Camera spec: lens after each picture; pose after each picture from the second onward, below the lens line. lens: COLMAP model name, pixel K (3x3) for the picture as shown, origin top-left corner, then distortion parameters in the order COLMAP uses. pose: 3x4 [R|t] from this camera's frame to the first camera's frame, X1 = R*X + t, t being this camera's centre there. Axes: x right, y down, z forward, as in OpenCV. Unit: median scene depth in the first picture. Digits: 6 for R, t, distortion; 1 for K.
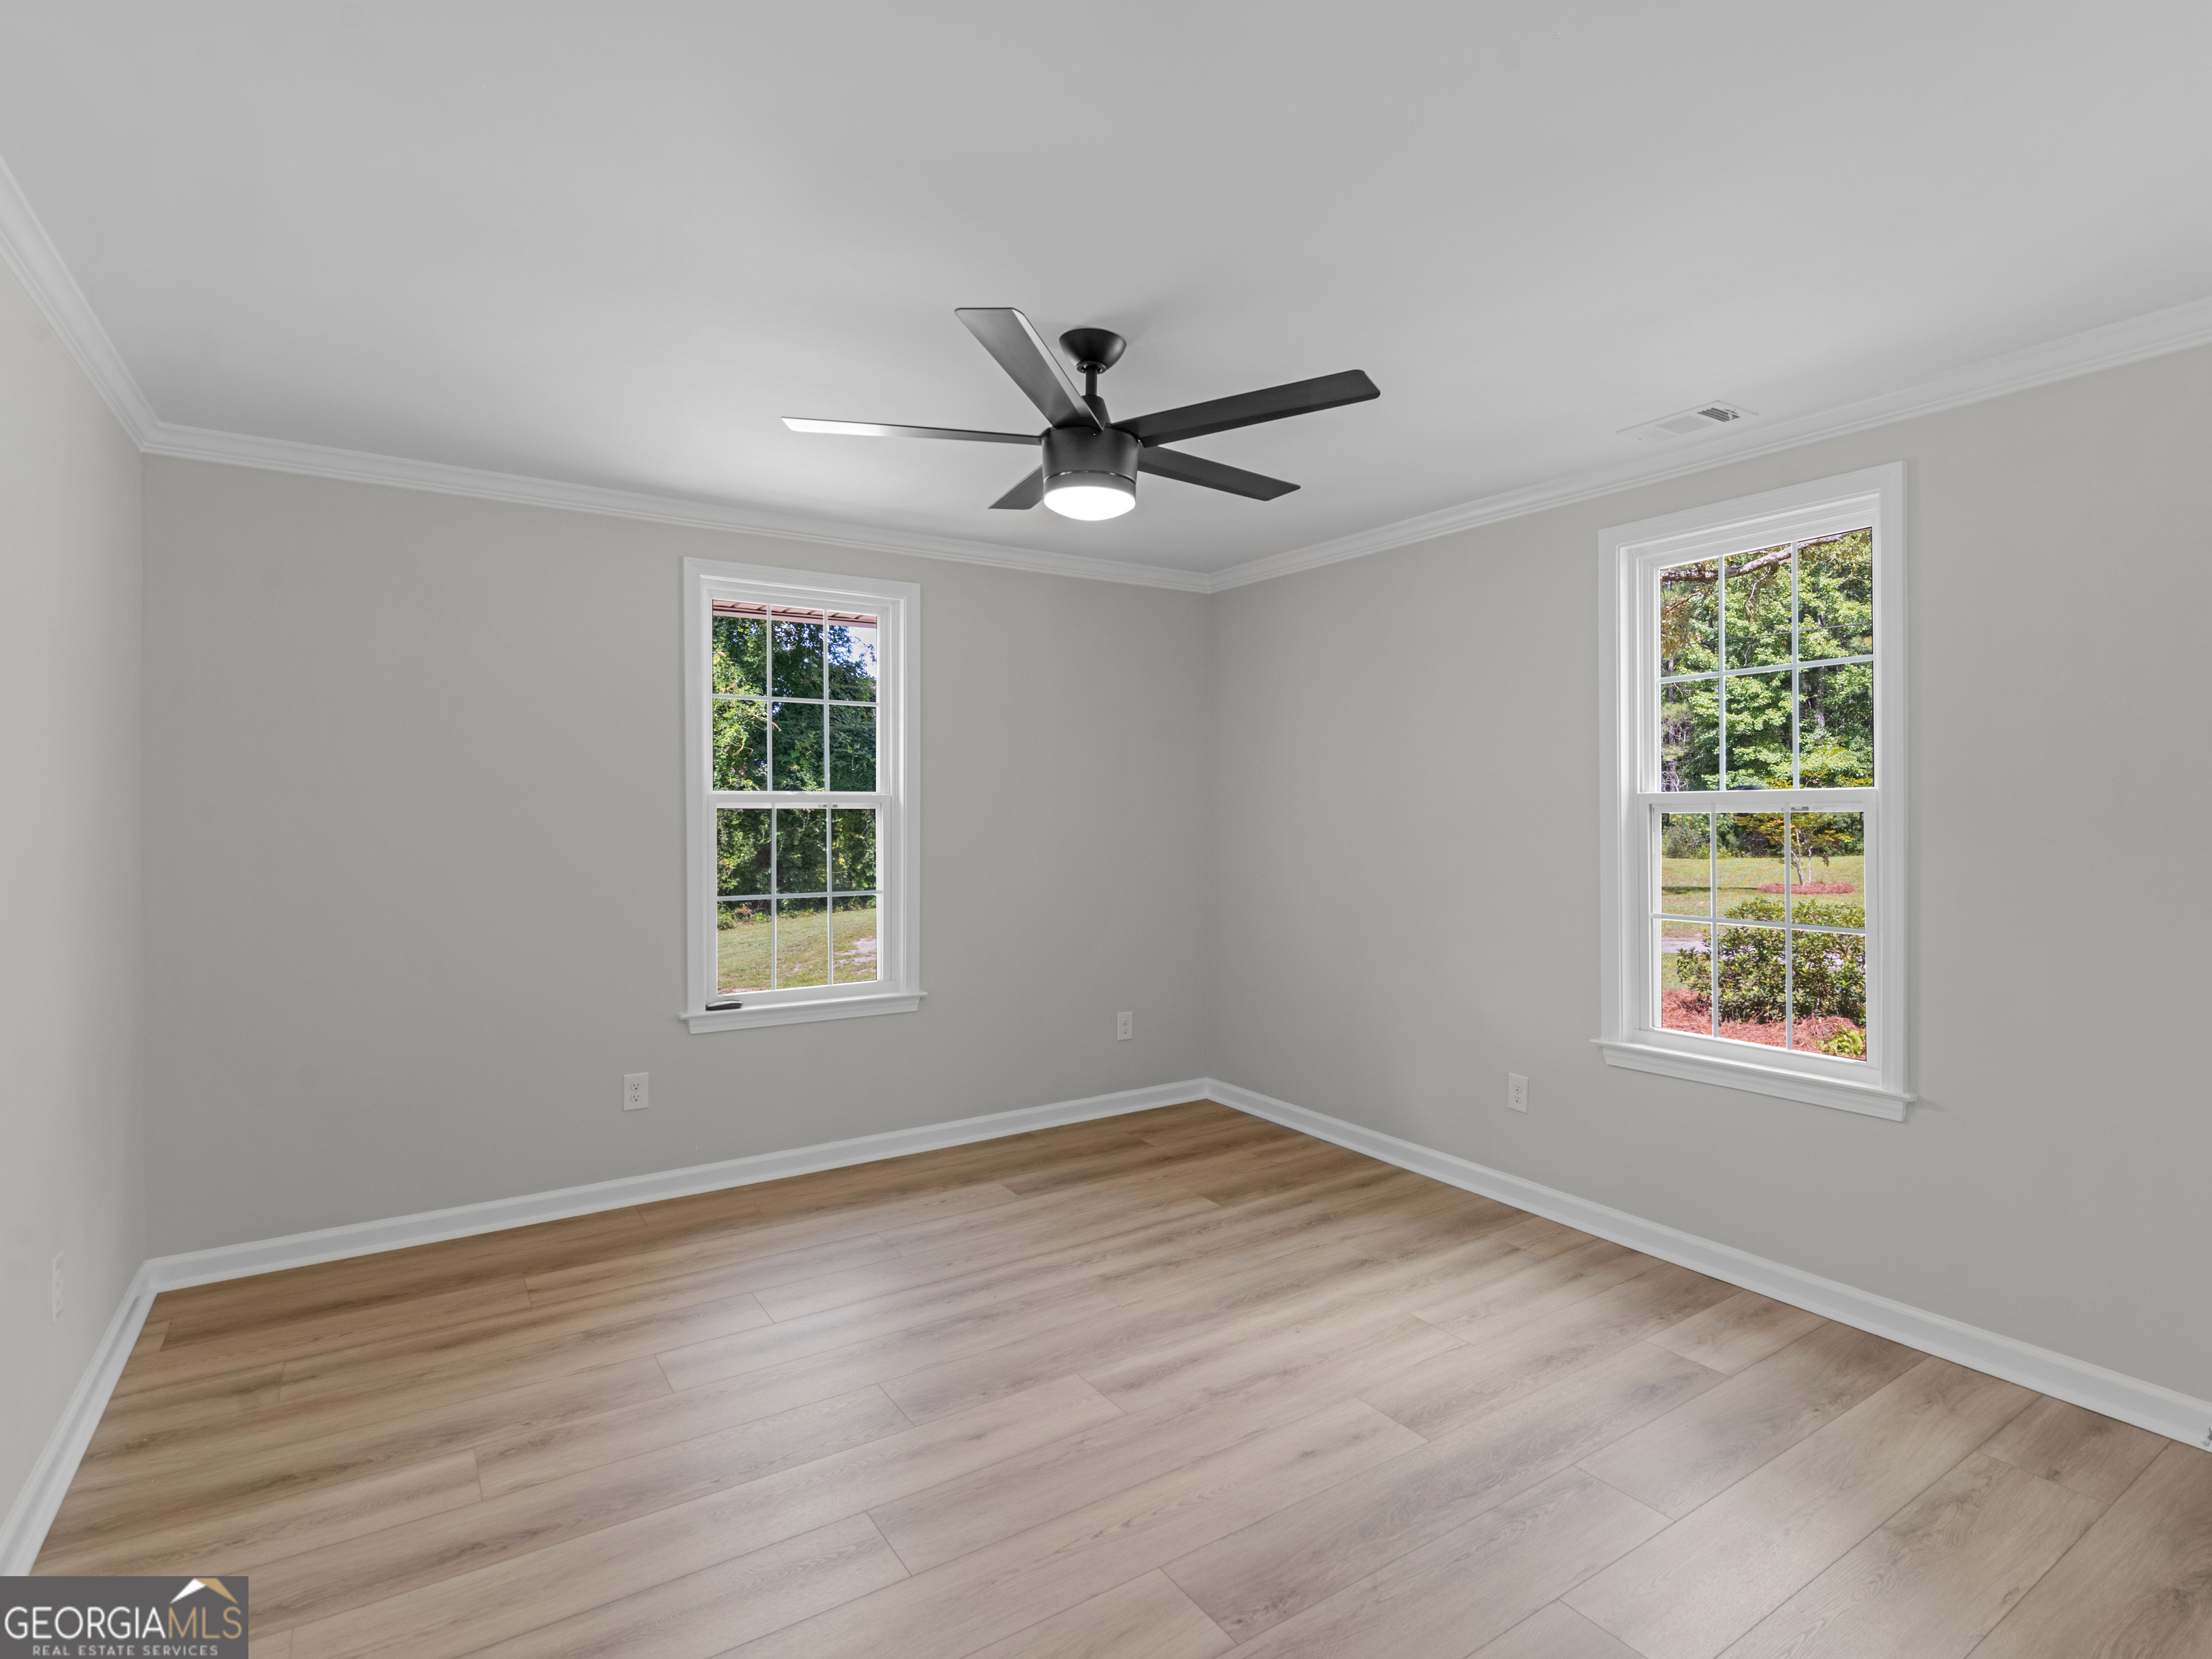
lens RADIAL K [[1184.6, 0, 1101.7], [0, 1184.6, 808.3], [0, 0, 1]] dist [-0.000943, -0.001237]
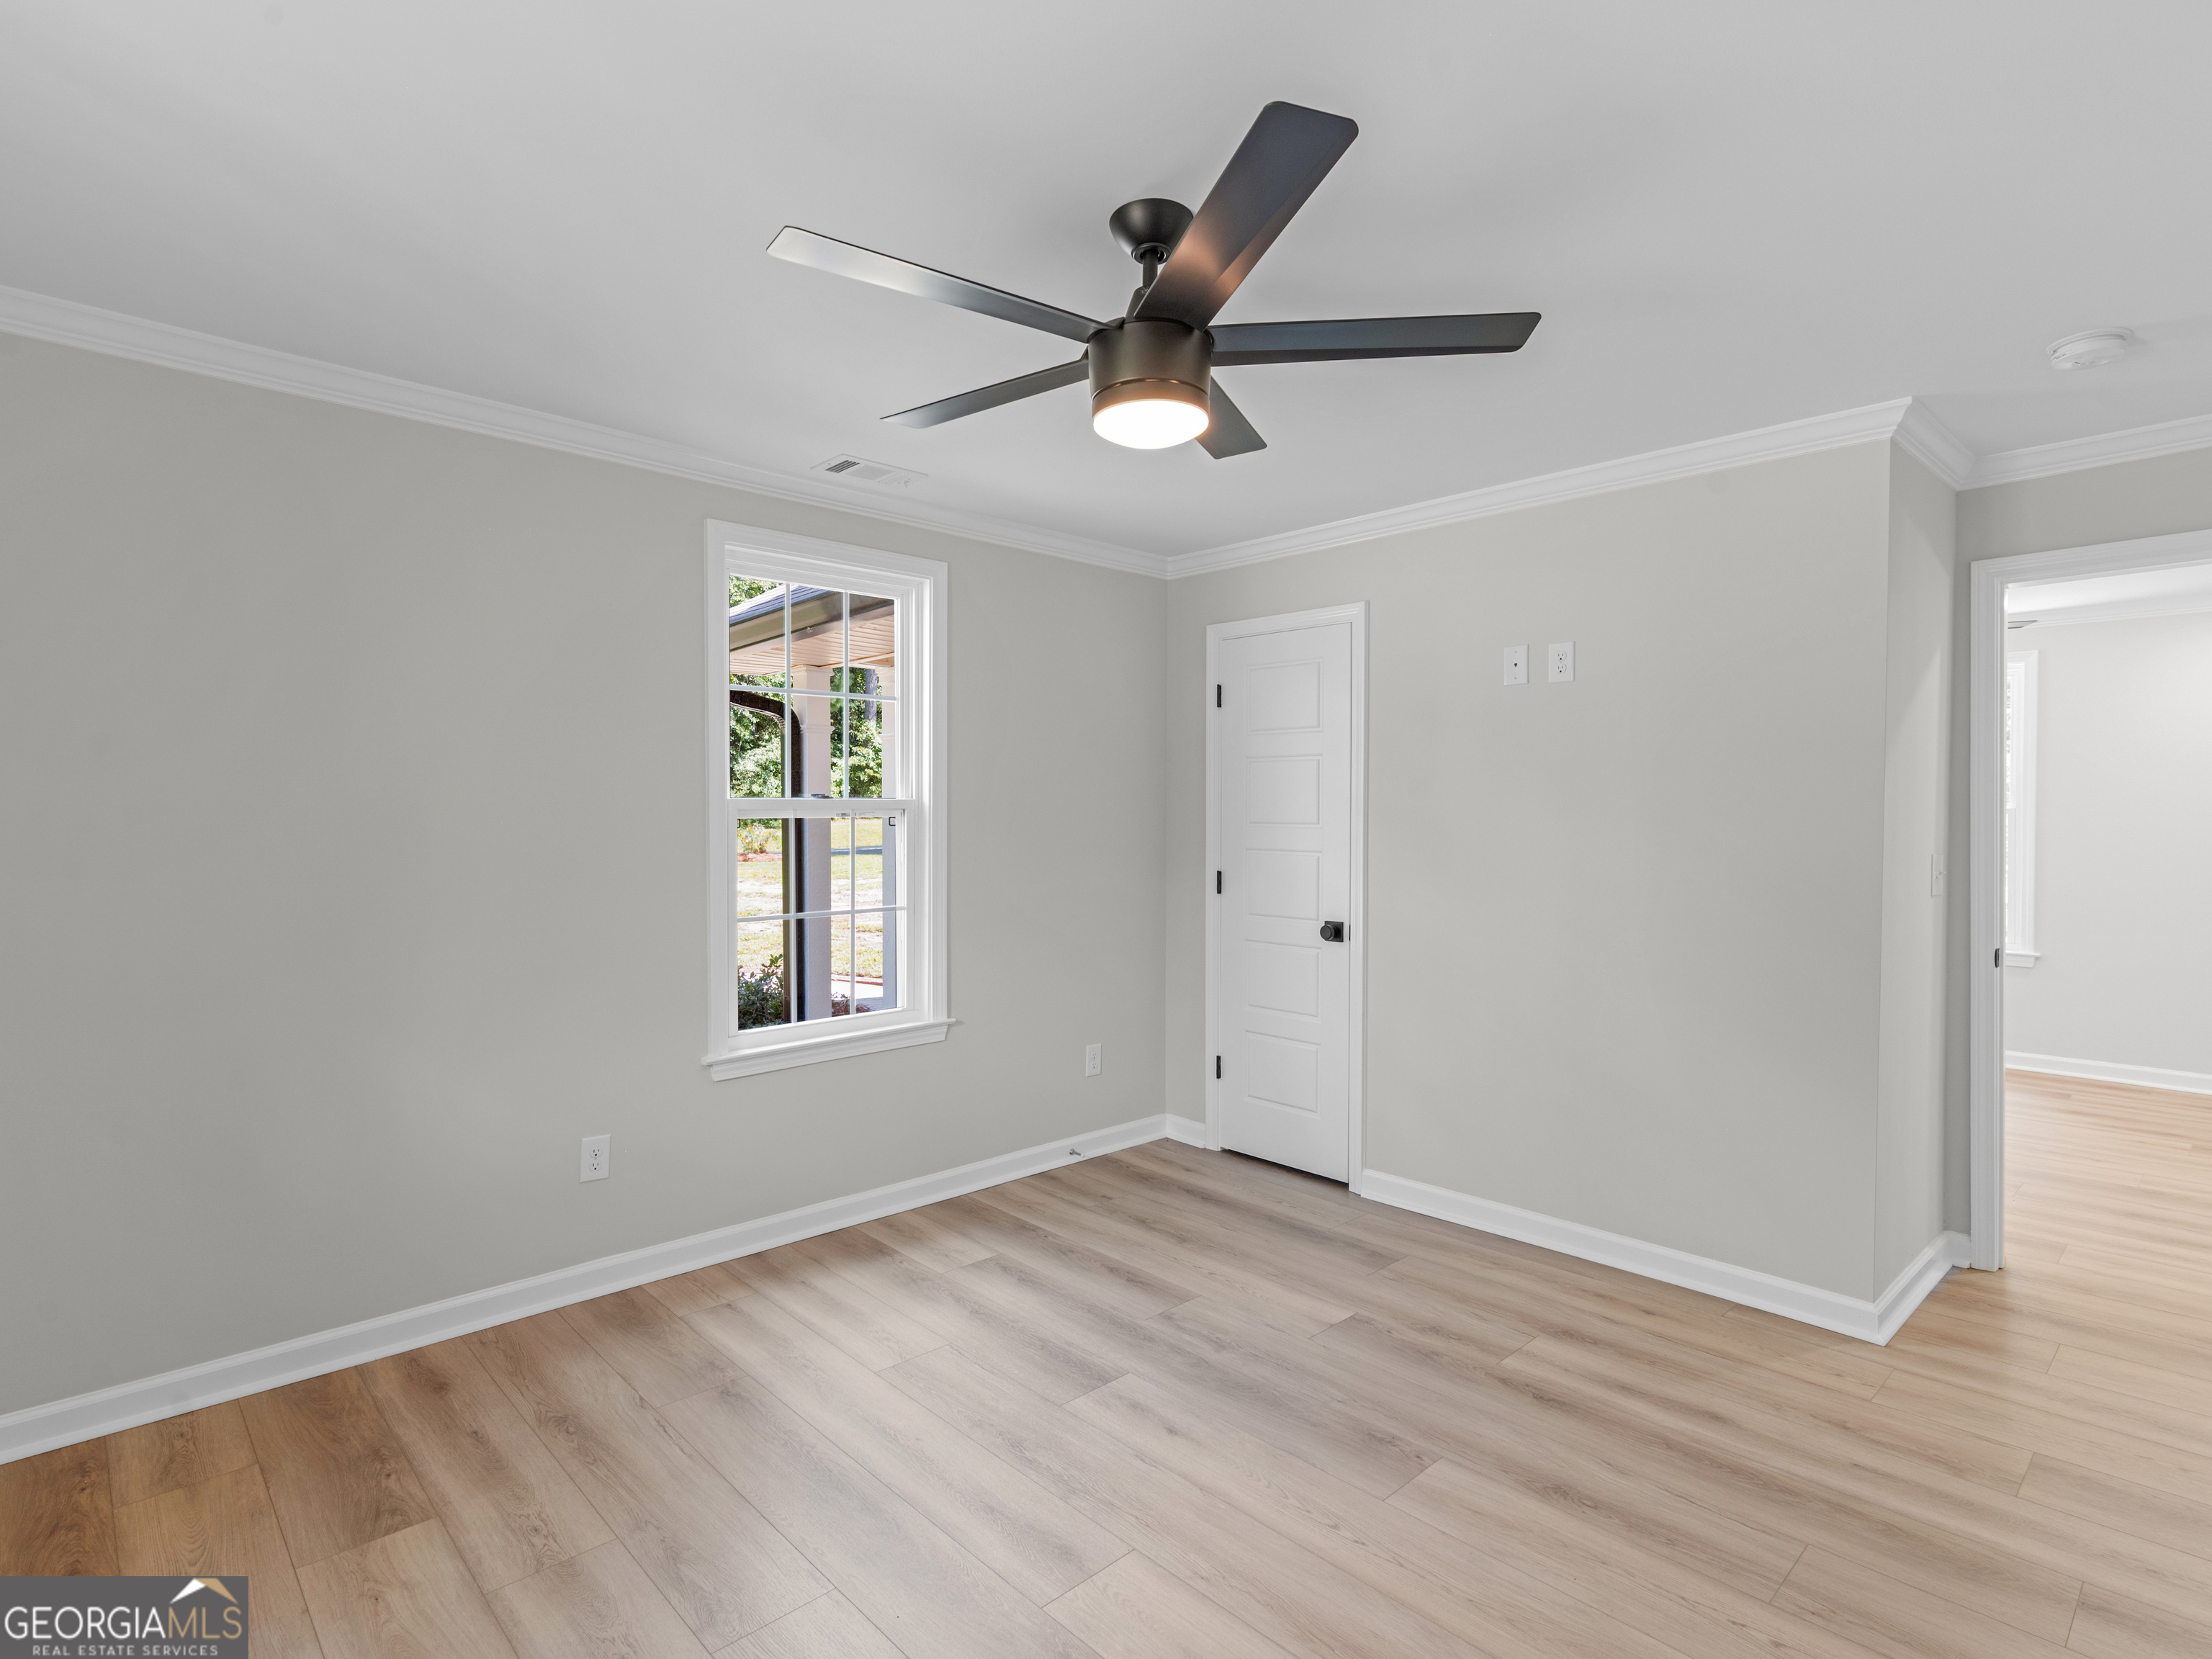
lens RADIAL K [[1086.5, 0, 1197.0], [0, 1086.5, 853.0], [0, 0, 1]] dist [0.004556, -0.000136]
pose [[-0.205550, -0.037580, 0.977925, -0.584139], [0.006059, 0.999194, 0.039671, -0.003454], [-0.978628, 0.014080, -0.205157, 0.910274]]
